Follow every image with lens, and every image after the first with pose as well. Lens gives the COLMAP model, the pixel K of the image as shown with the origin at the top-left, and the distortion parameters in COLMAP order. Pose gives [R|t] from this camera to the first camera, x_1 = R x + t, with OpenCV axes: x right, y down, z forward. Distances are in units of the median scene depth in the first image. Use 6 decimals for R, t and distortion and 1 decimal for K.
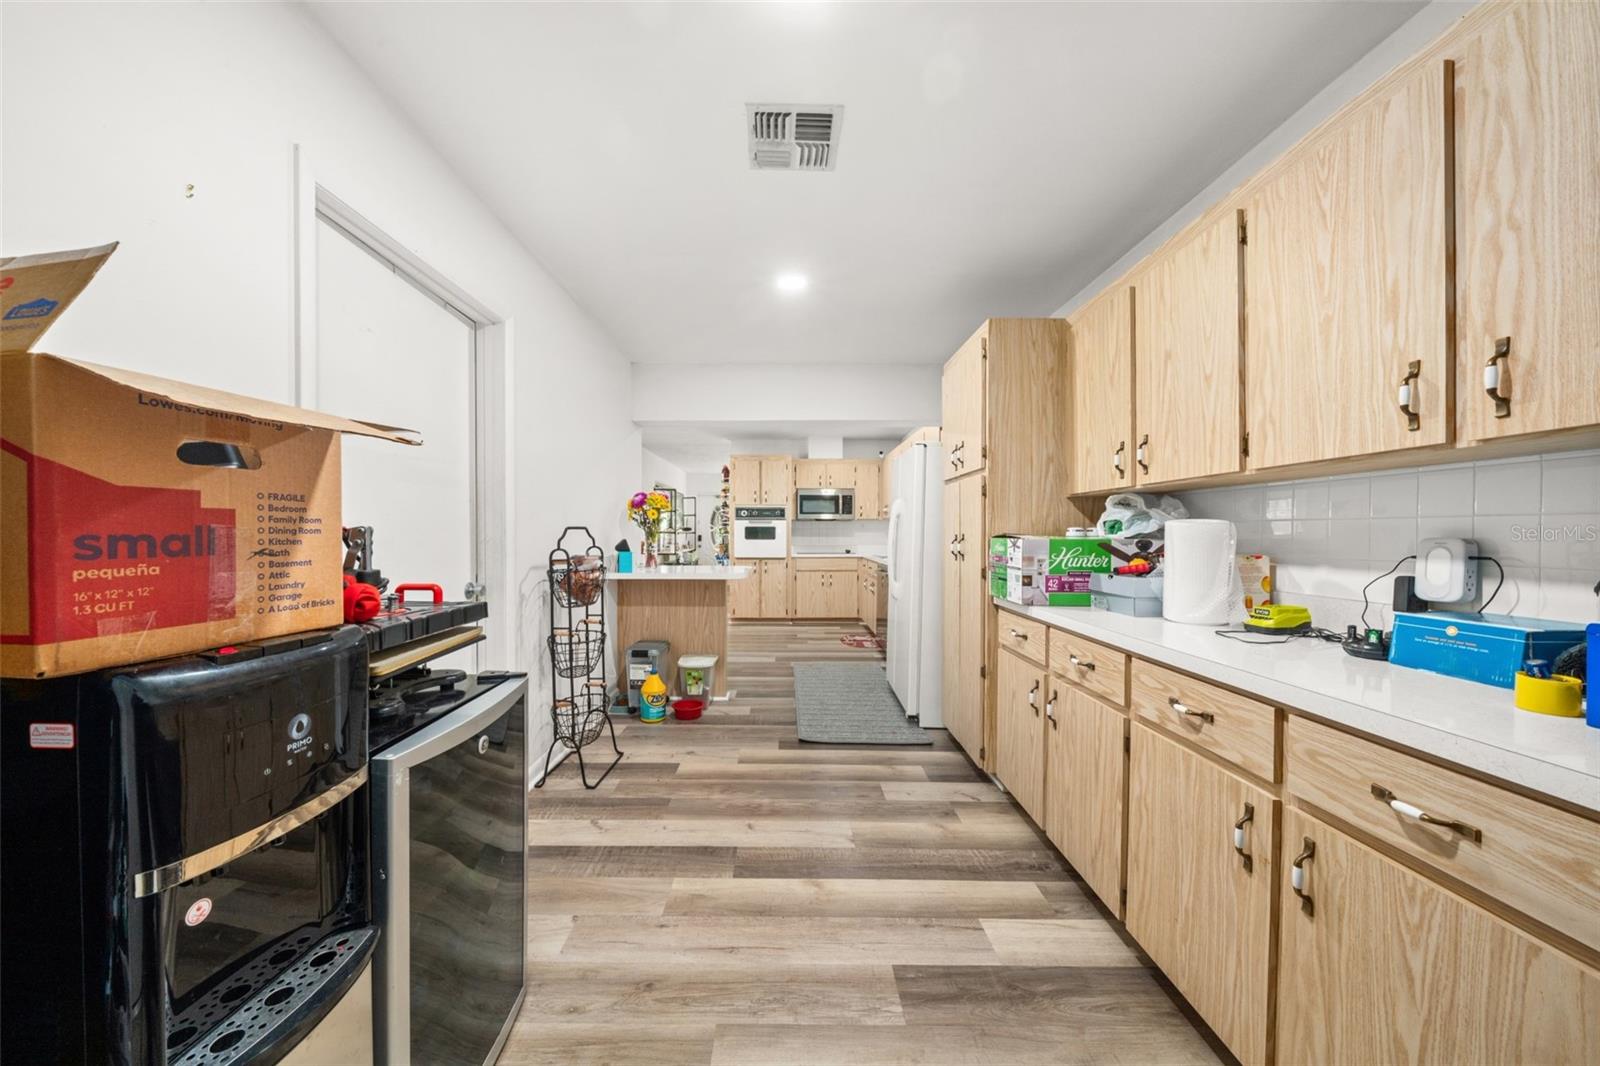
lens RADIAL K [[548.6, 0, 790.0], [0, 548.6, 536.5], [0, 0, 1]] dist [-0.004812, 0.000727]
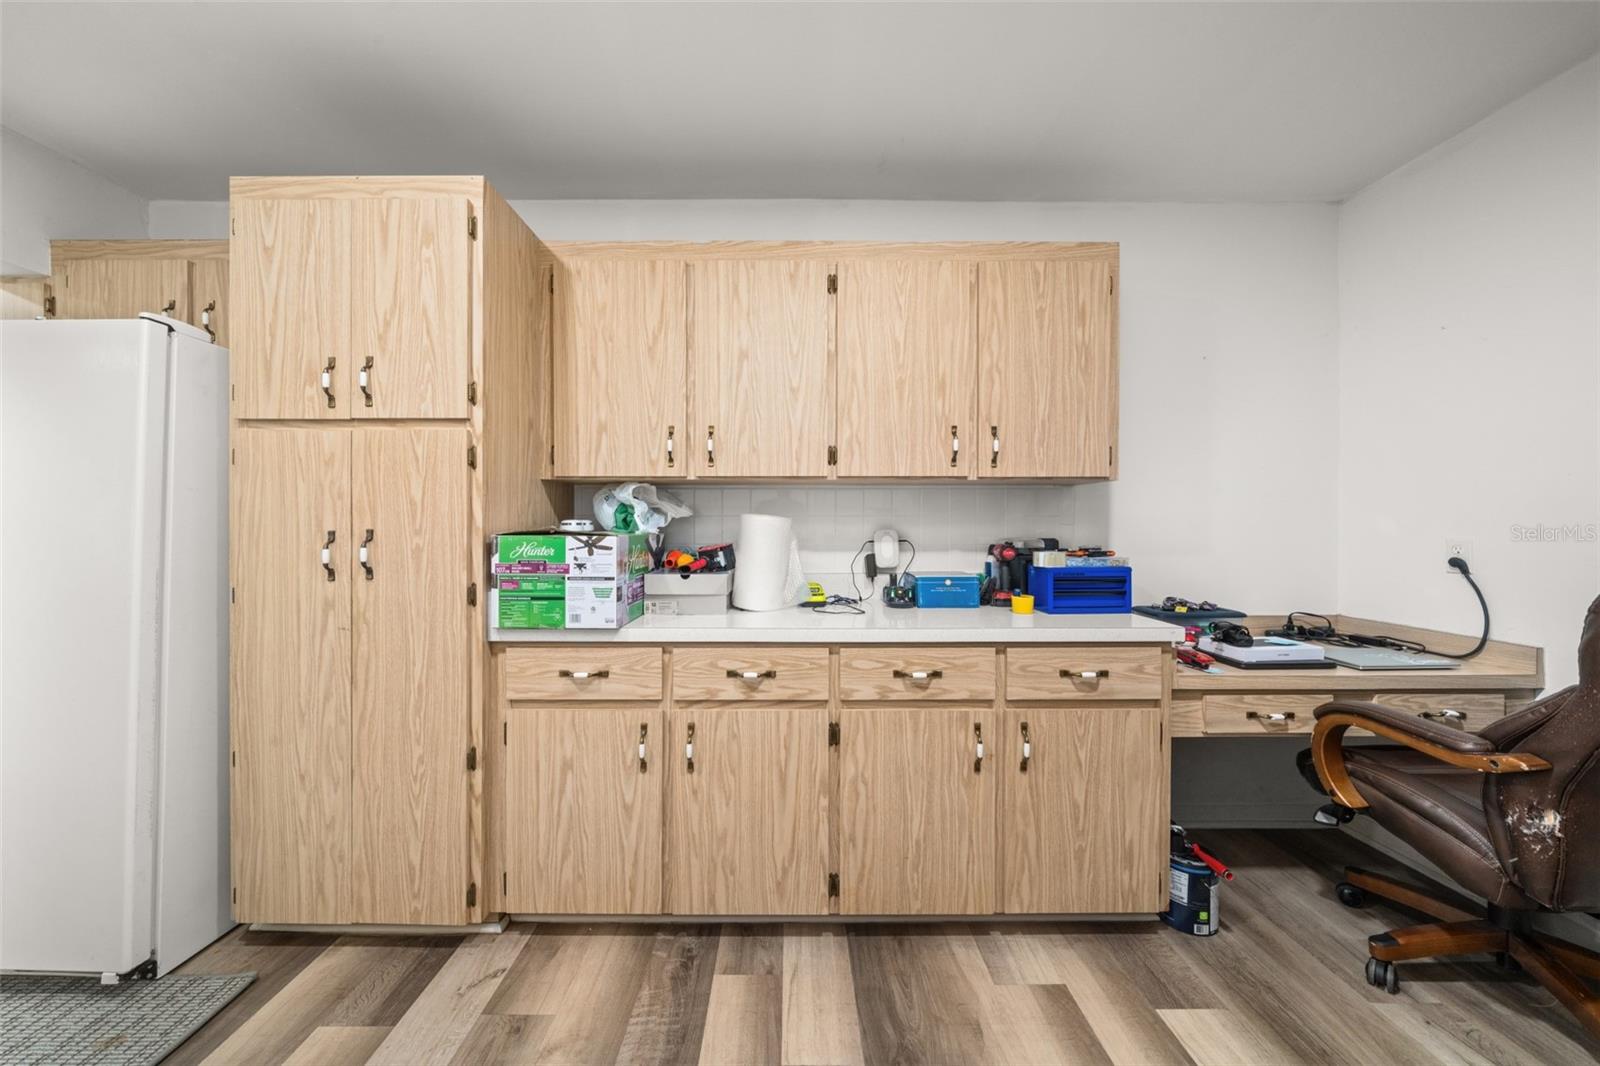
lens RADIAL K [[548.6, 0, 788.0], [0, 548.6, 527.0], [0, 0, 1]] dist [-0.004812, 0.000727]
pose [[0.003862, -0.007511, 0.999964, -0.431882], [0.007121, 0.999947, 0.007483, -0.017345], [-0.999967, 0.007091, 0.003916, 1.157470]]
